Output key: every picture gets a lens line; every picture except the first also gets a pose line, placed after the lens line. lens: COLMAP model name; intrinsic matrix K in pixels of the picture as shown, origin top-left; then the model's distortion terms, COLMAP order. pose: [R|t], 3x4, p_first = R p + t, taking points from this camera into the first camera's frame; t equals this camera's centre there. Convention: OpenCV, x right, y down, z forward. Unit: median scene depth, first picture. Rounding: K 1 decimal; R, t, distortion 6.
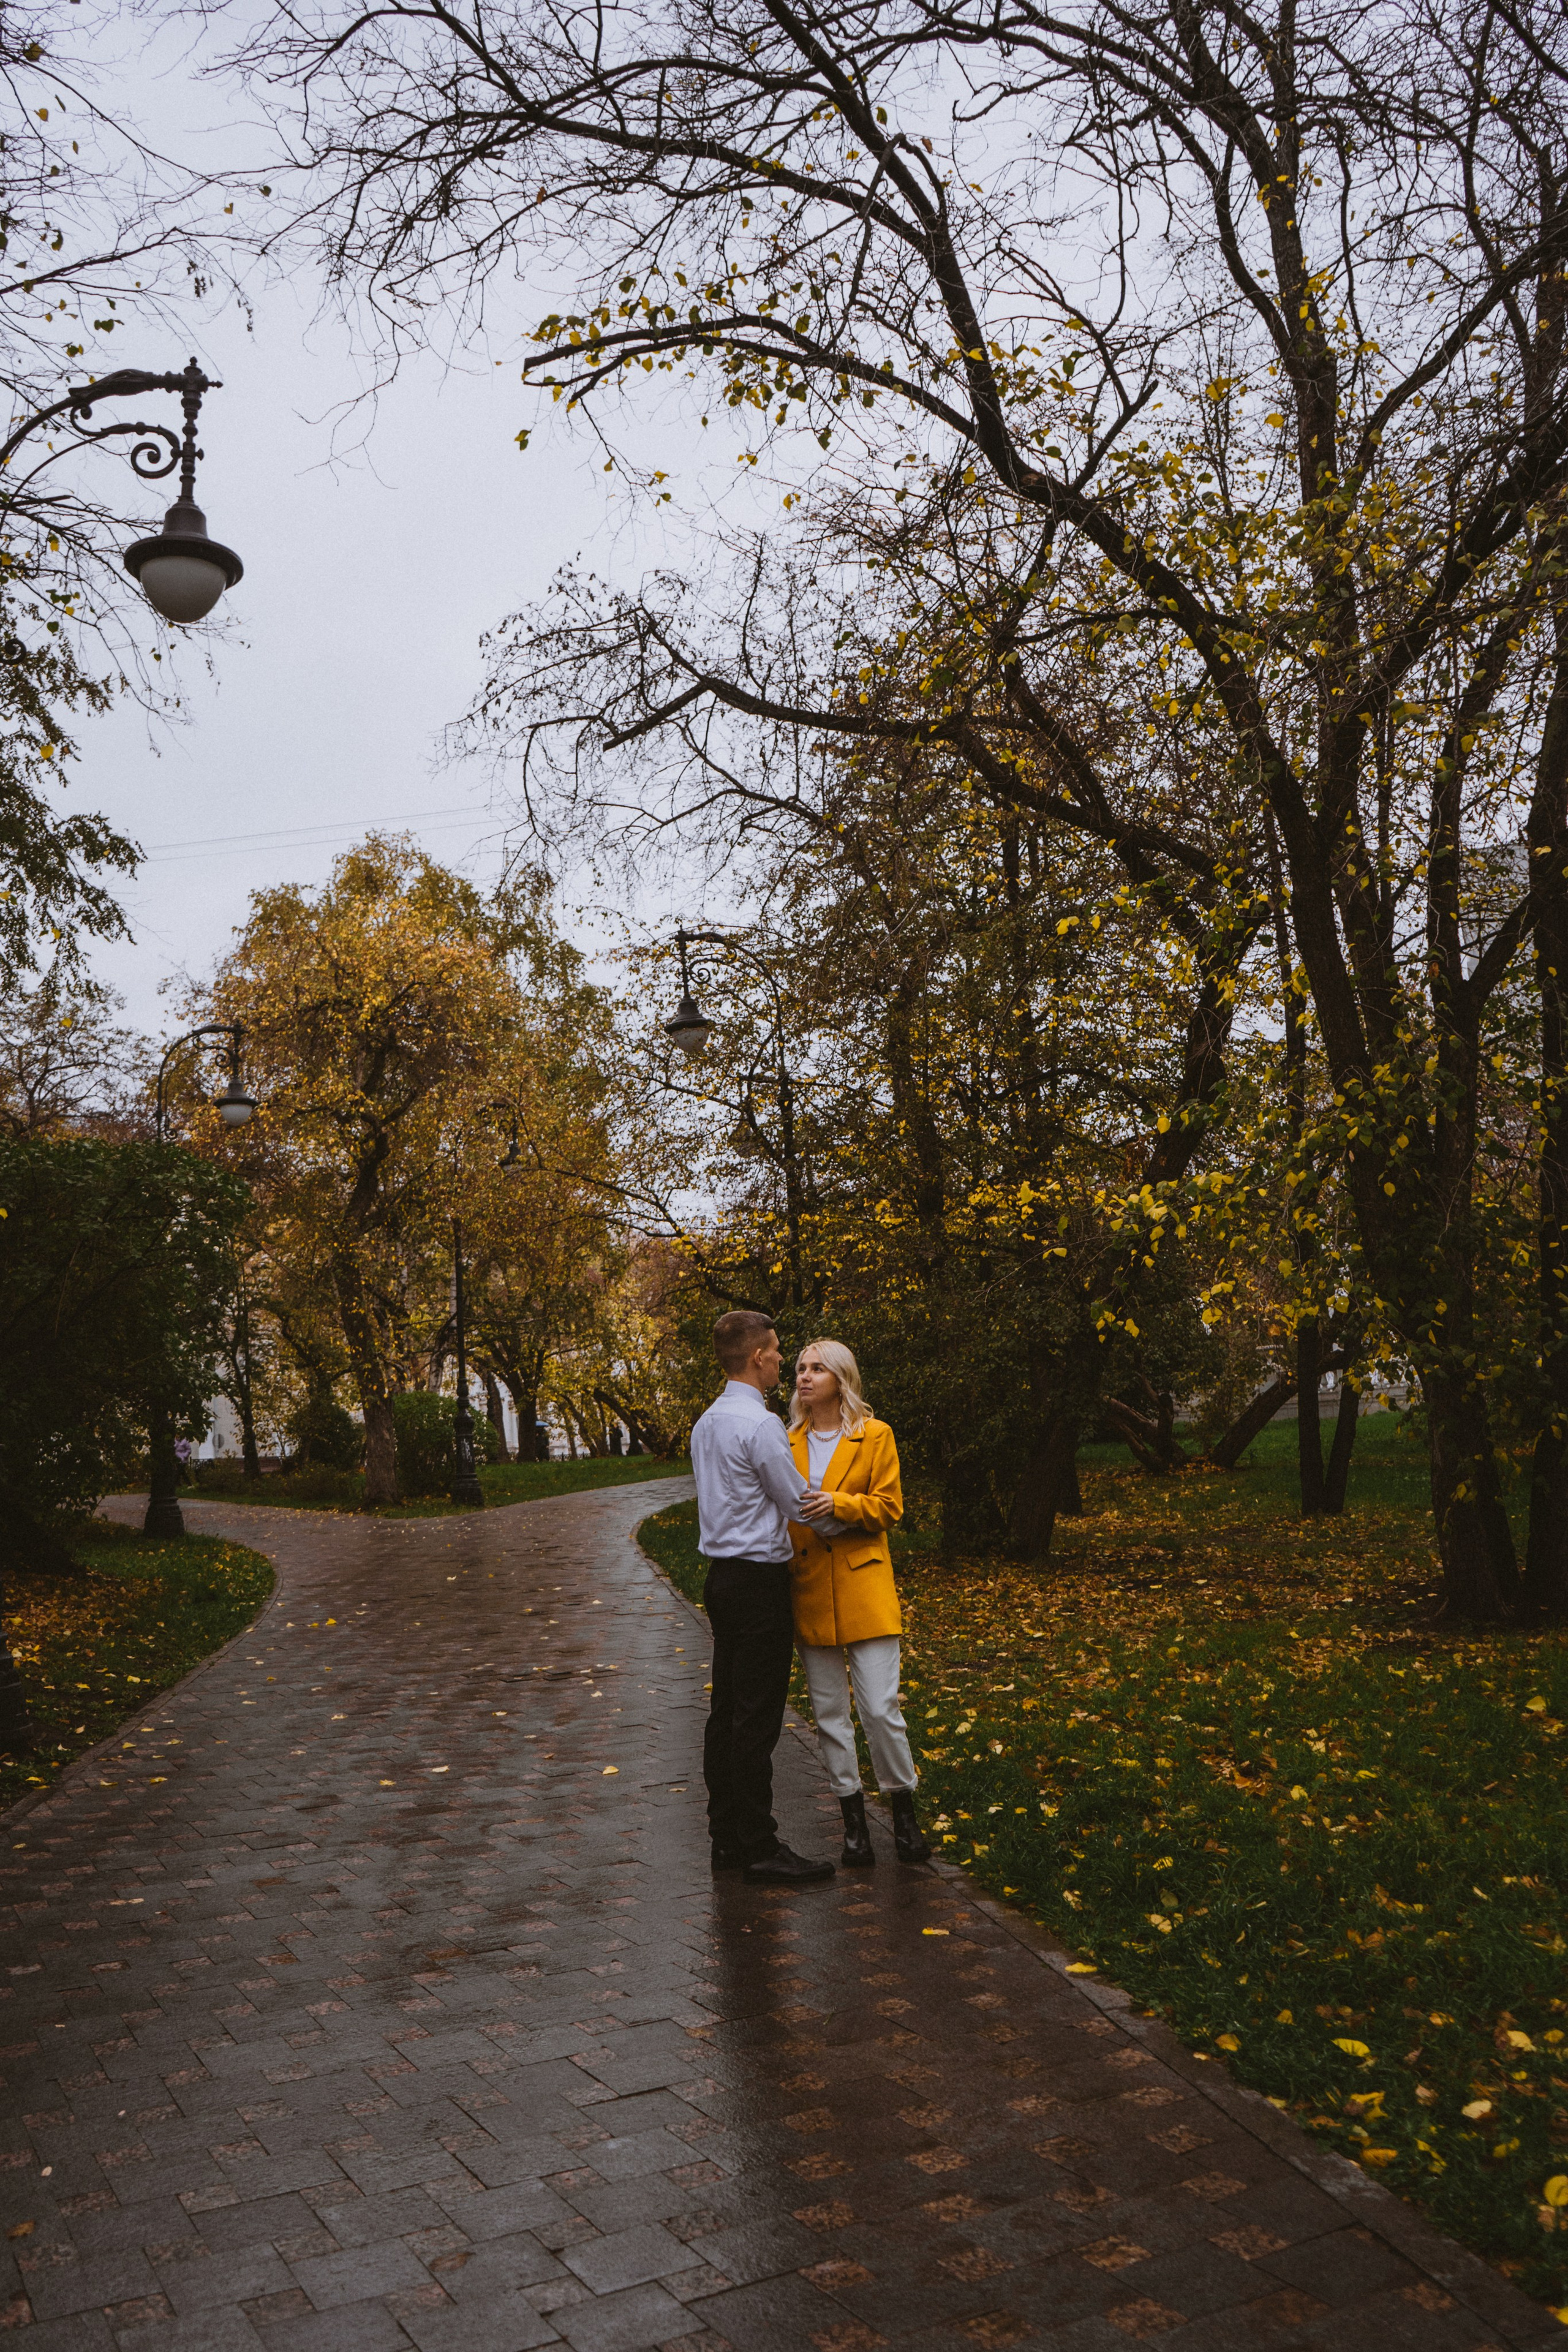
lens RADIAL K [[1889.4, 0, 782.3], [0, 1889.4, 1175.0], [0, 0, 1]] dist [-0.010056, -0.001438]
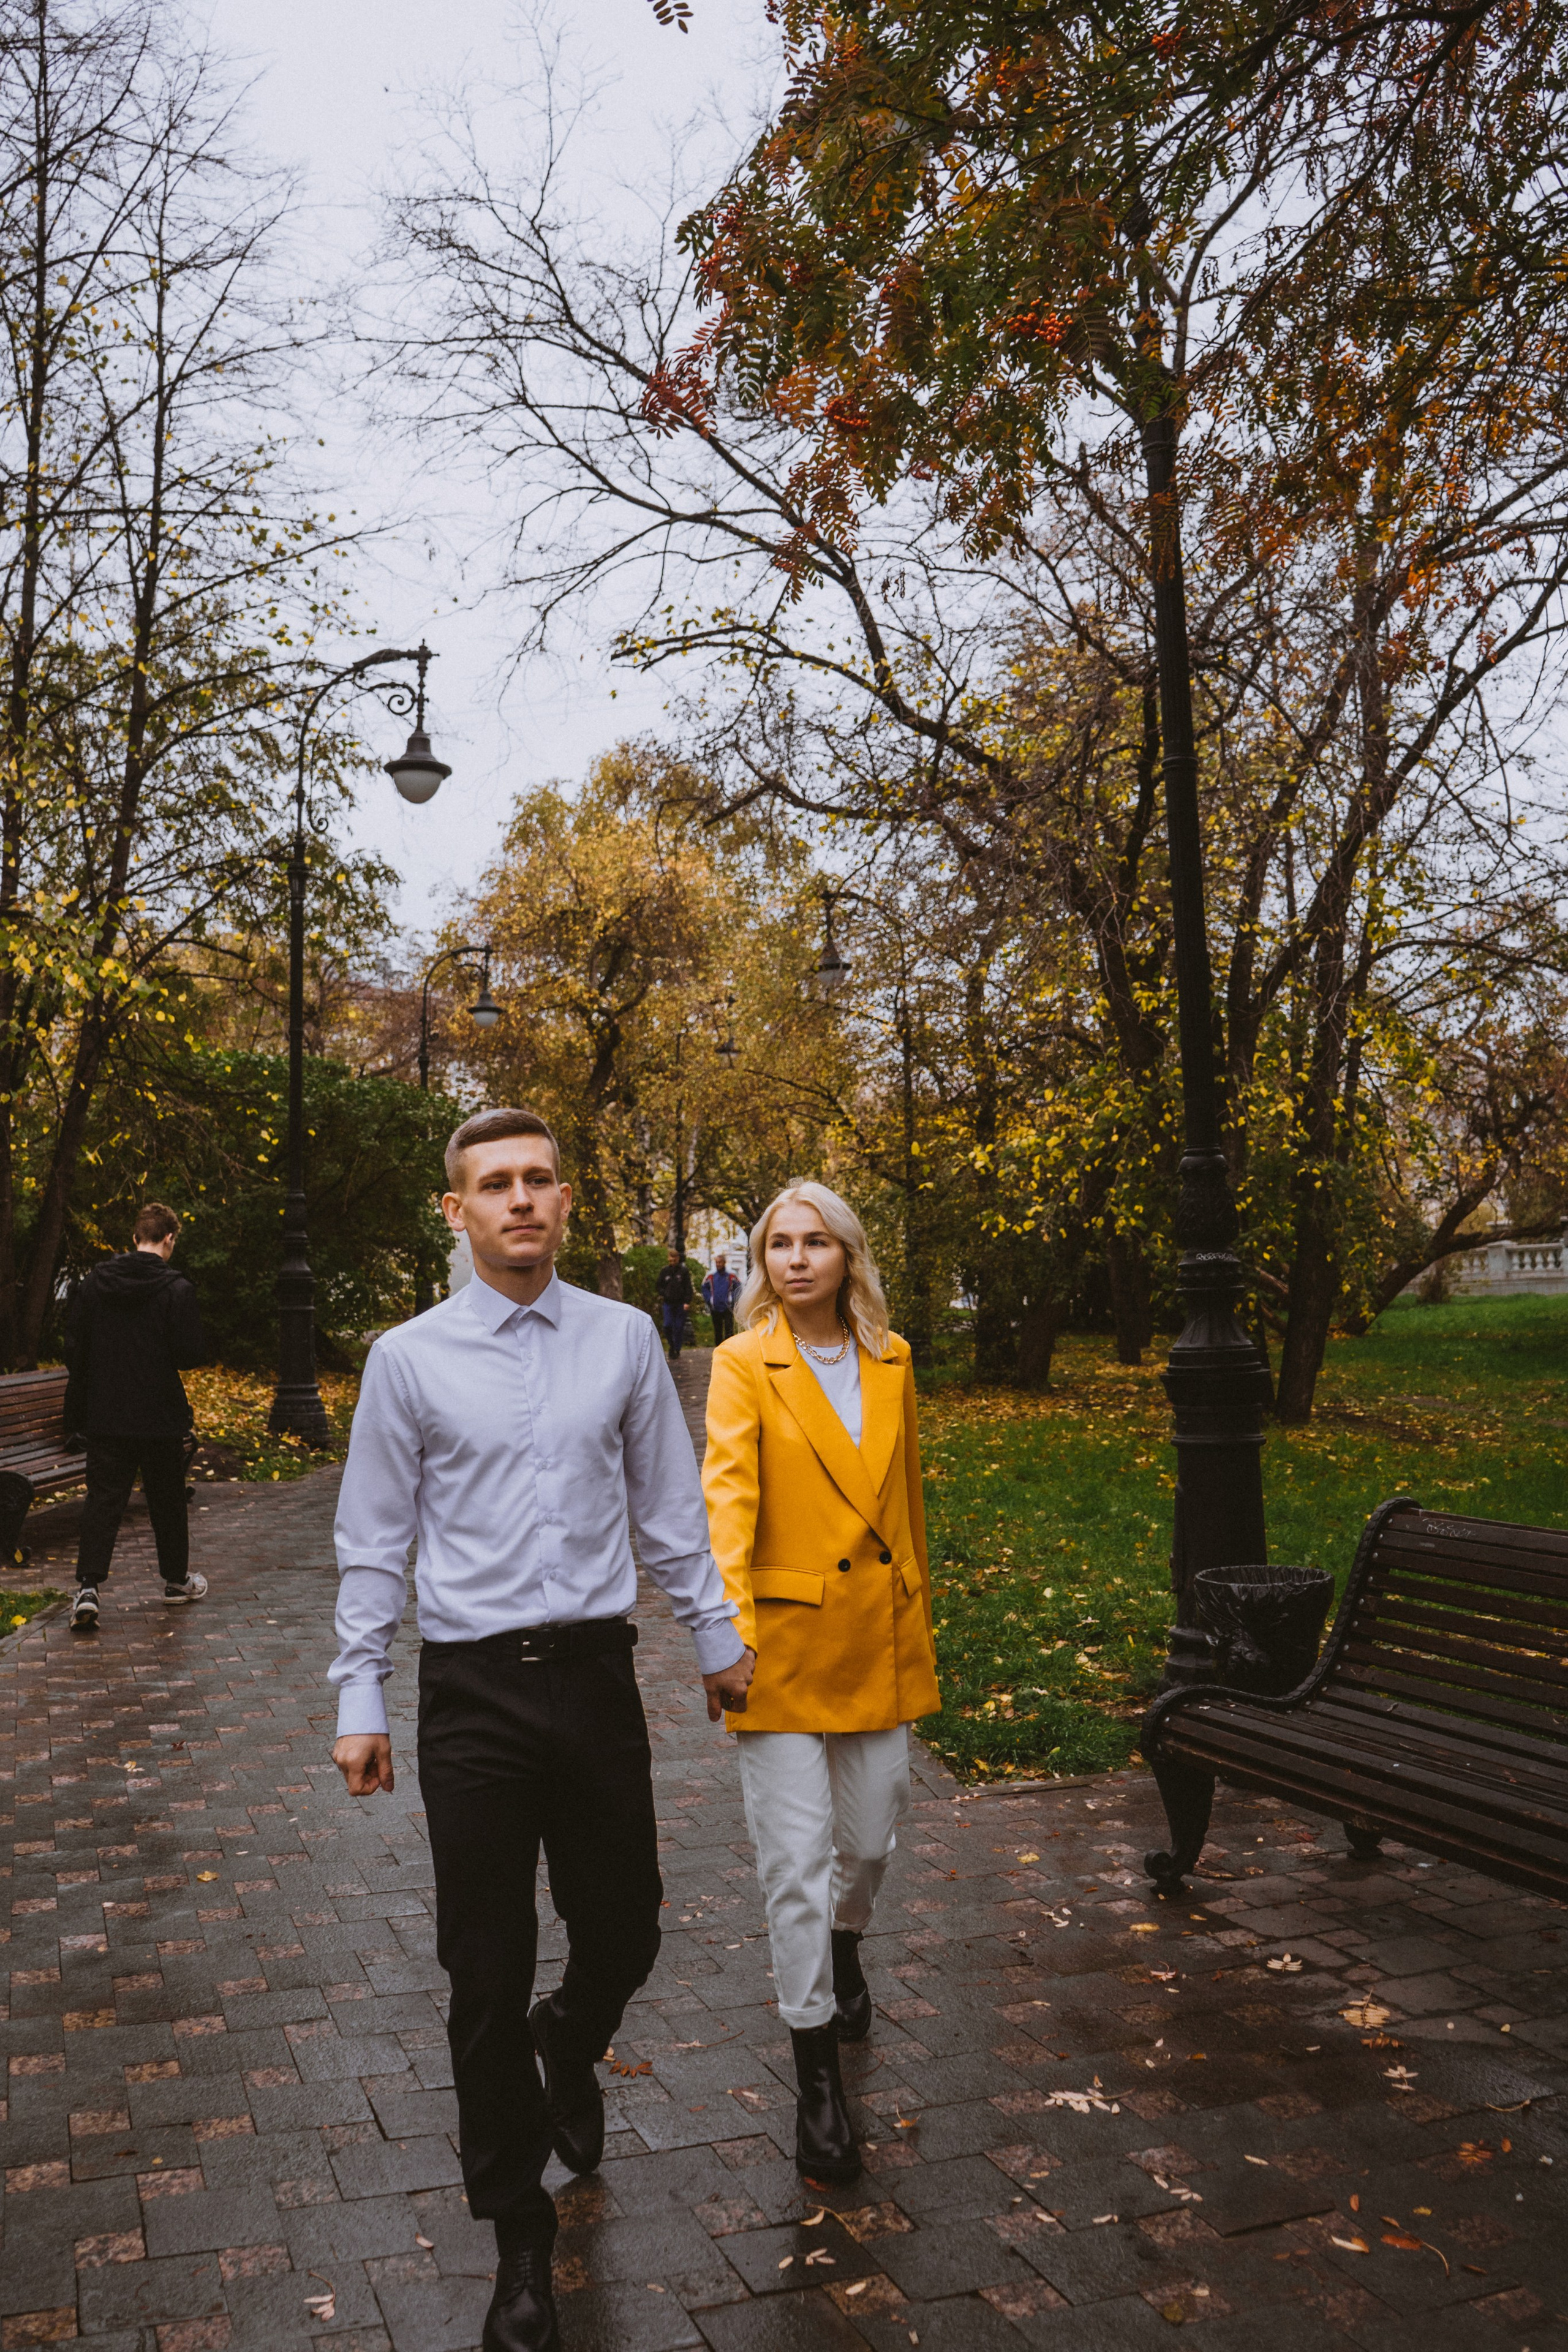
lens RADIAL K [[1889.4, 0, 785.1], [0, 1889.4, 1177.1], [0, 0, 1]] dist [-0.010056, -0.001438]
pose [[0.990155, 0.025571, -0.137620, 0.248045], [-0.014964, 0.996875, 0.077560, -0.092739], [0.139173, -0.074737, 0.987444, -0.646227]]
